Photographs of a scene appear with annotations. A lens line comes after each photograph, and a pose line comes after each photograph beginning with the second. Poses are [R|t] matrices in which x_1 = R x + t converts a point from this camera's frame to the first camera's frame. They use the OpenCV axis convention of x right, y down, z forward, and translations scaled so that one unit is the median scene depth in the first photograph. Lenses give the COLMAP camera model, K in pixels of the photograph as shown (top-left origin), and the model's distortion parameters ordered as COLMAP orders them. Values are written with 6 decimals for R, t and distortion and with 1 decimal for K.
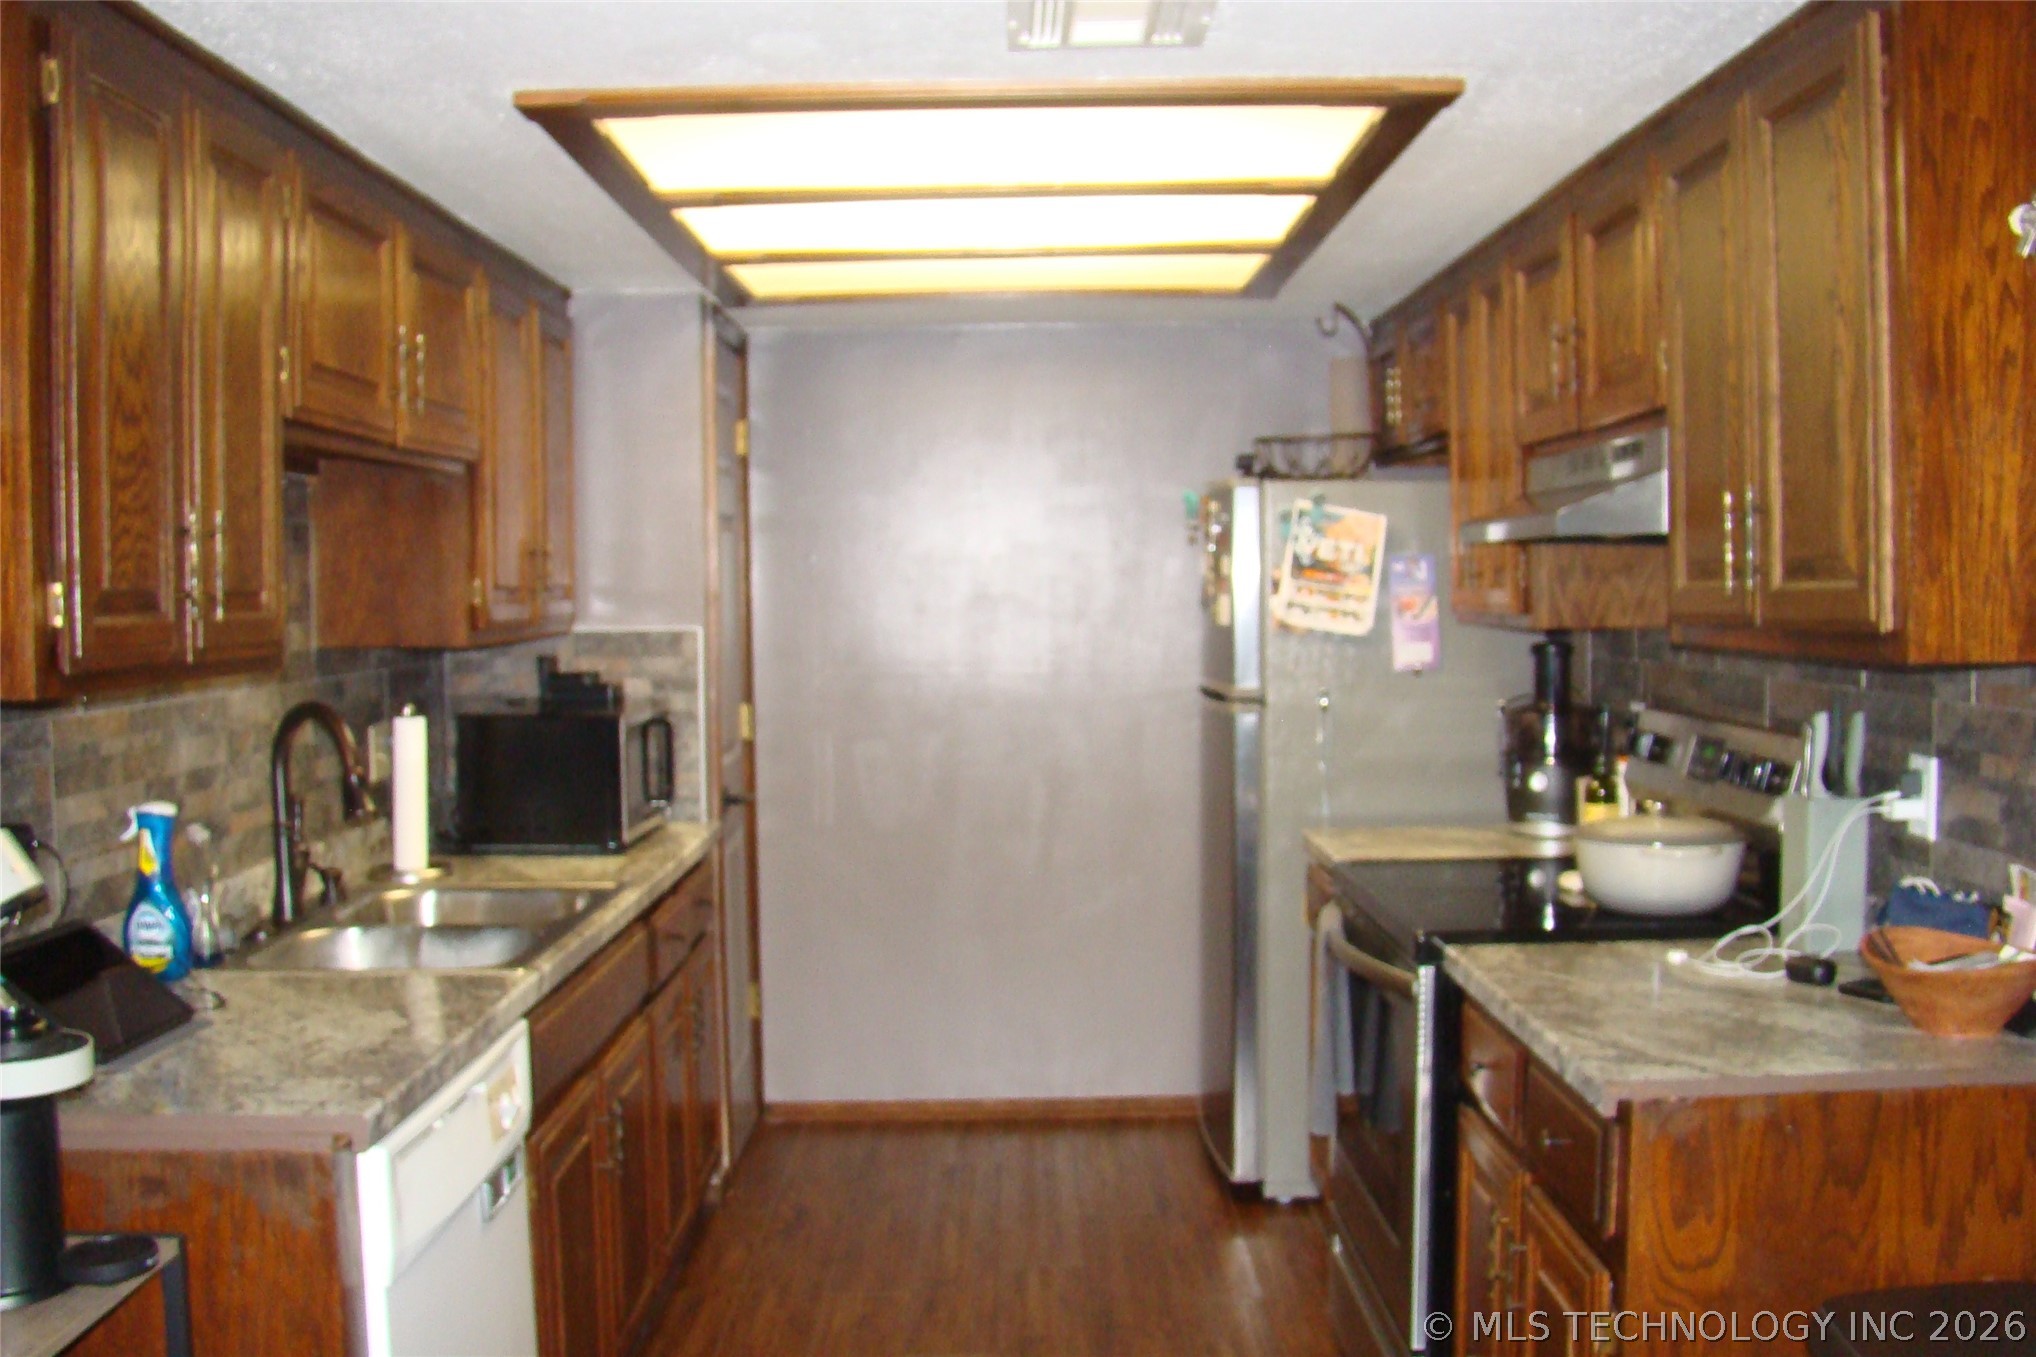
lens RADIAL K [[1903.1, 0, 1023.3], [0, 1903.1, 682.1], [0, 0, 1]] dist [-0.136256, 0.000000]
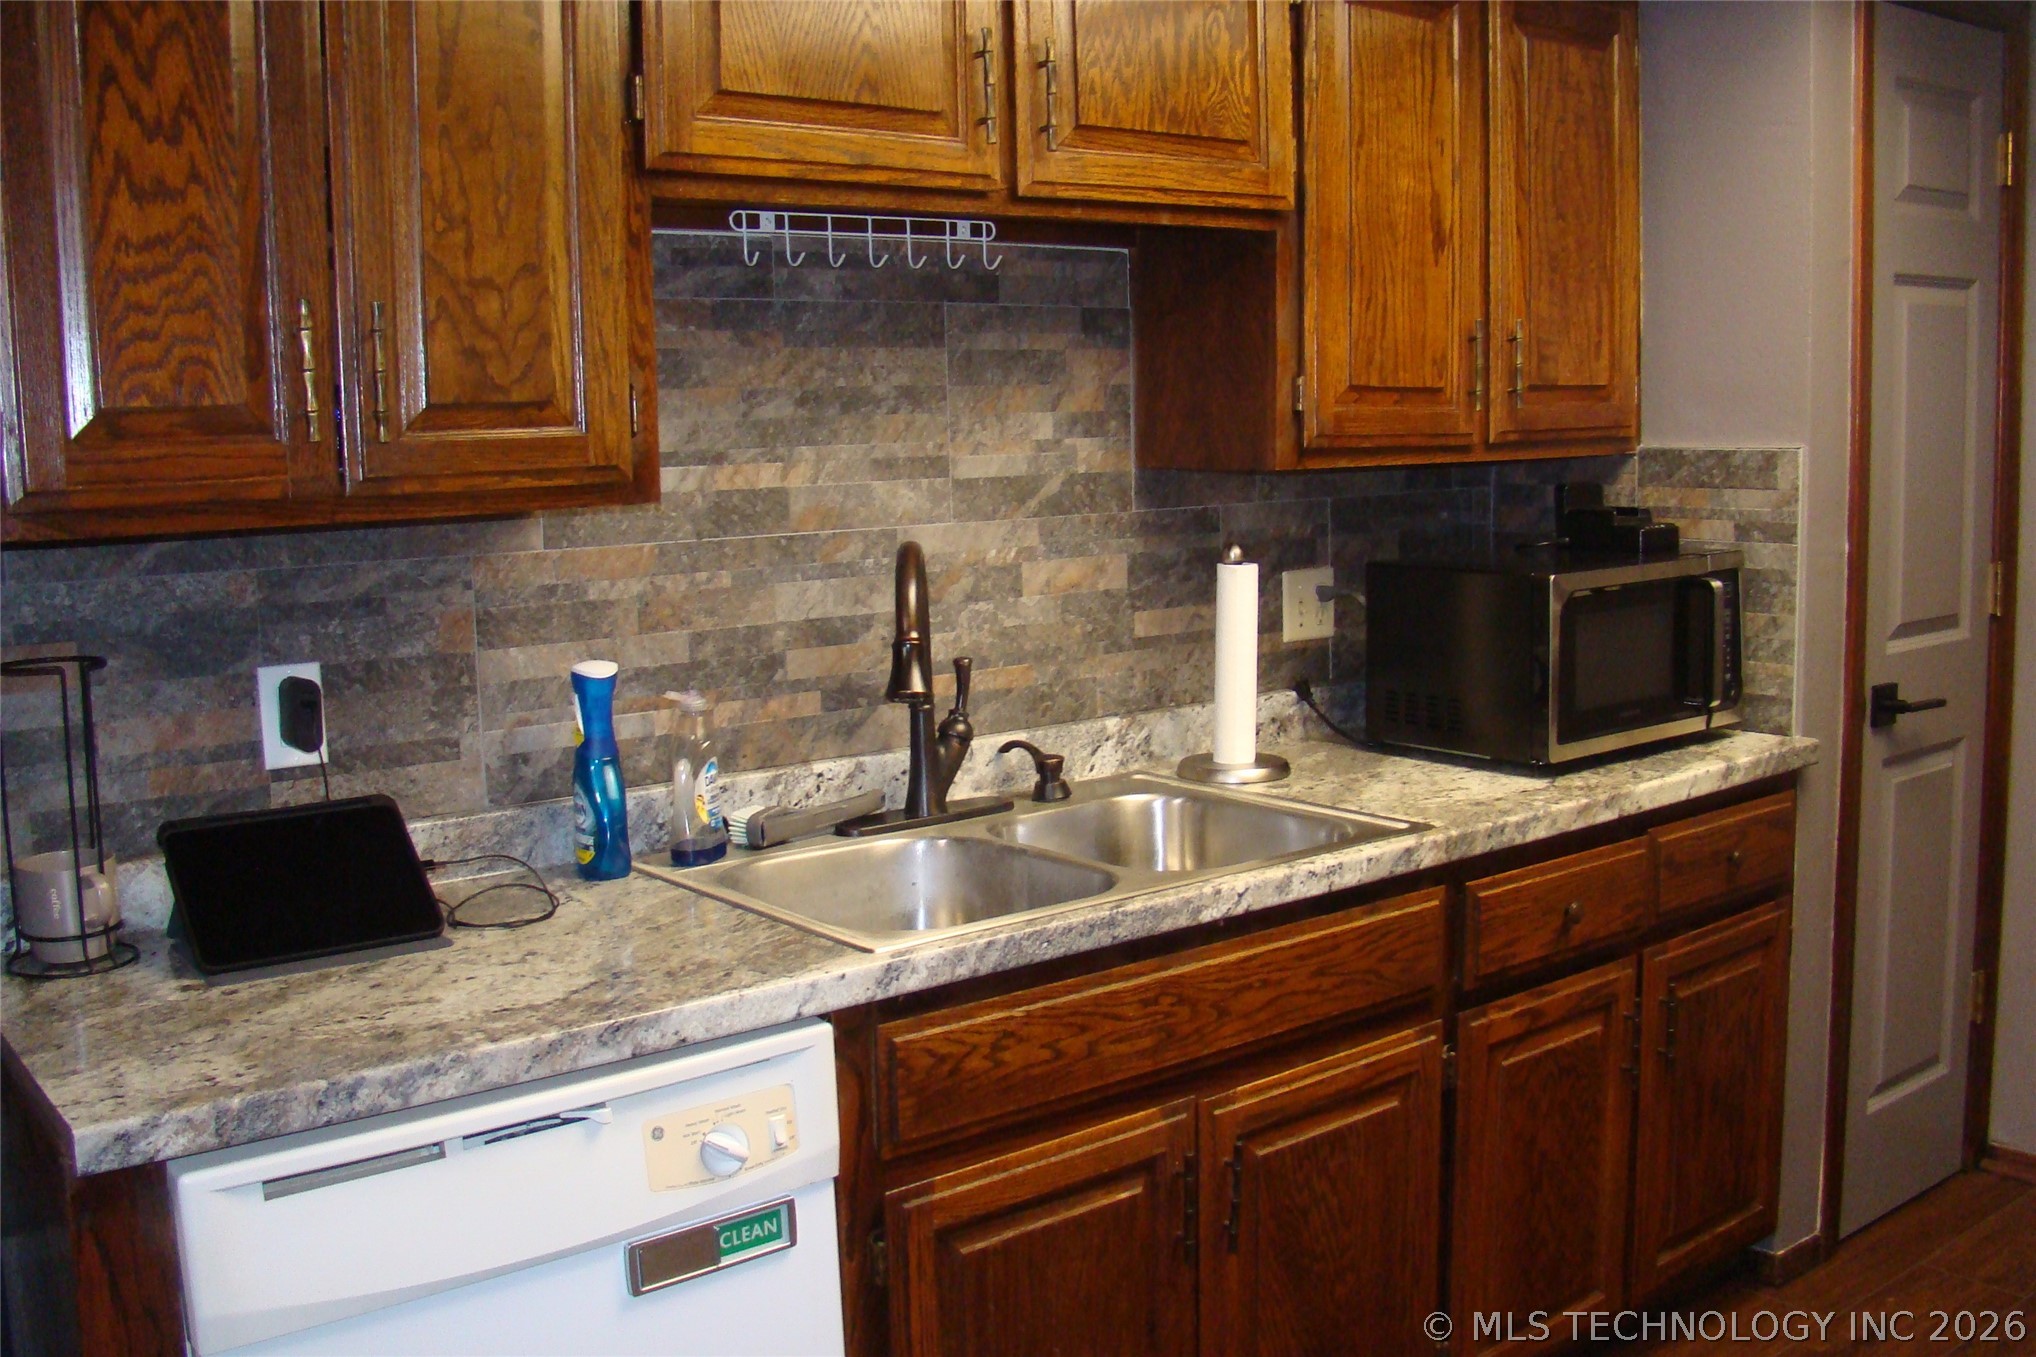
lens RADIAL K [[1903.1, 0, 1000.1], [0, 1903.1, 690.1], [0, 0, 1]] dist [-0.136256, 0.000000]
pose [[0.602445, 0.100854, -0.791763, 0.249694], [-0.017826, 0.993437, 0.112979, -0.016646], [0.797961, -0.053950, 0.600290, 0.524336]]
